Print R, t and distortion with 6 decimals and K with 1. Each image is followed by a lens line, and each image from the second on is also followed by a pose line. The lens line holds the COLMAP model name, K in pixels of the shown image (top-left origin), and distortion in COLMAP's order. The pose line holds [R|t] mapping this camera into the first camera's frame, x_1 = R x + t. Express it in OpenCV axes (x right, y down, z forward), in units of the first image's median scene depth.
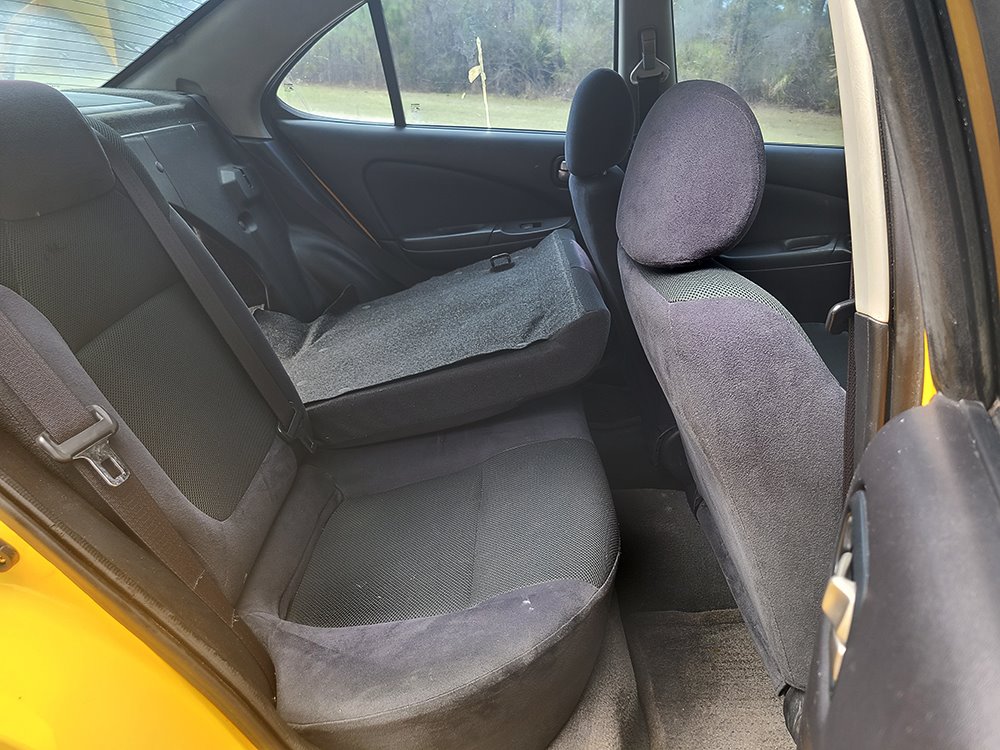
lens RADIAL K [[763.6, 0, 515.0], [0, 763.6, 372.3], [0, 0, 1]] dist [0.047428, -0.042391]
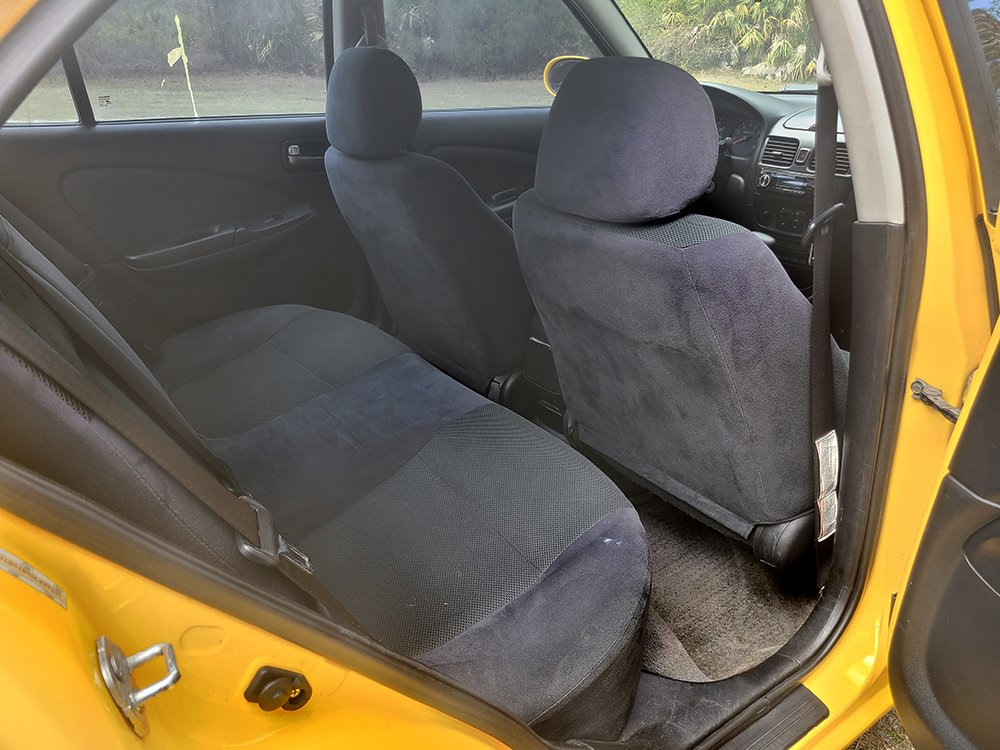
lens RADIAL K [[774.1, 0, 497.3], [0, 774.1, 376.6], [0, 0, 1]] dist [0.037347, -0.036963]
pose [[0.803027, -0.268266, 0.532147, -0.568359], [0.246424, 0.962510, 0.113359, -0.083542], [-0.542607, 0.040104, 0.839029, 0.120514]]
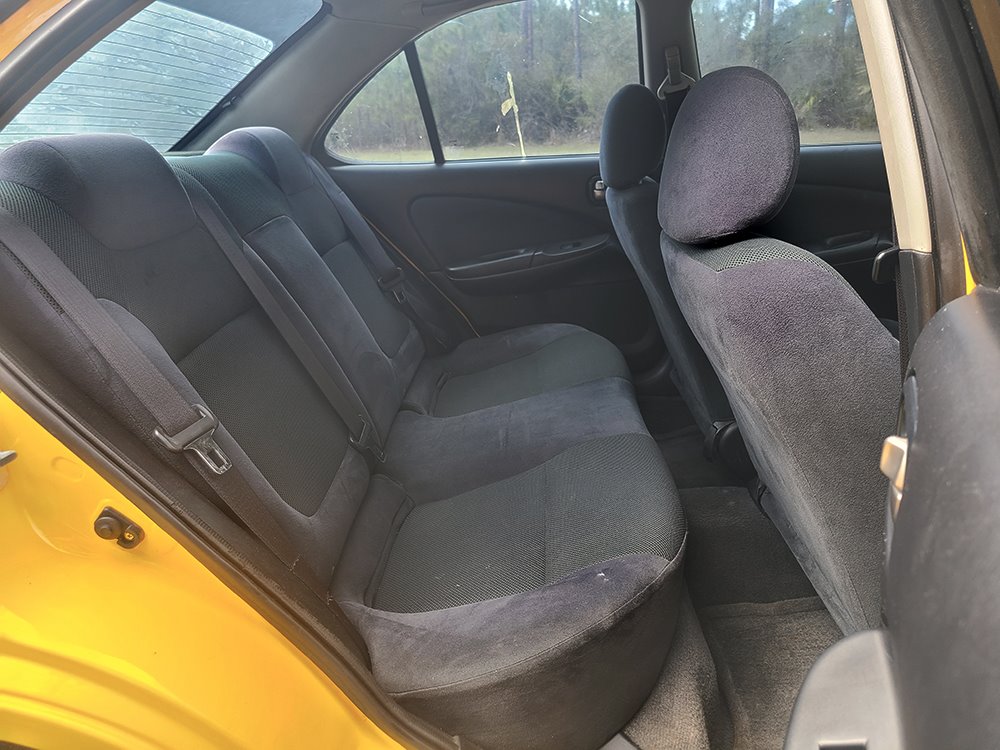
lens RADIAL K [[774.1, 0, 497.3], [0, 774.1, 376.6], [0, 0, 1]] dist [0.037347, -0.036963]
pose [[0.994639, -0.071872, -0.074351, -0.023612], [0.067157, 0.995682, -0.064092, 0.079639], [0.078637, 0.058755, 0.995170, -0.062394]]
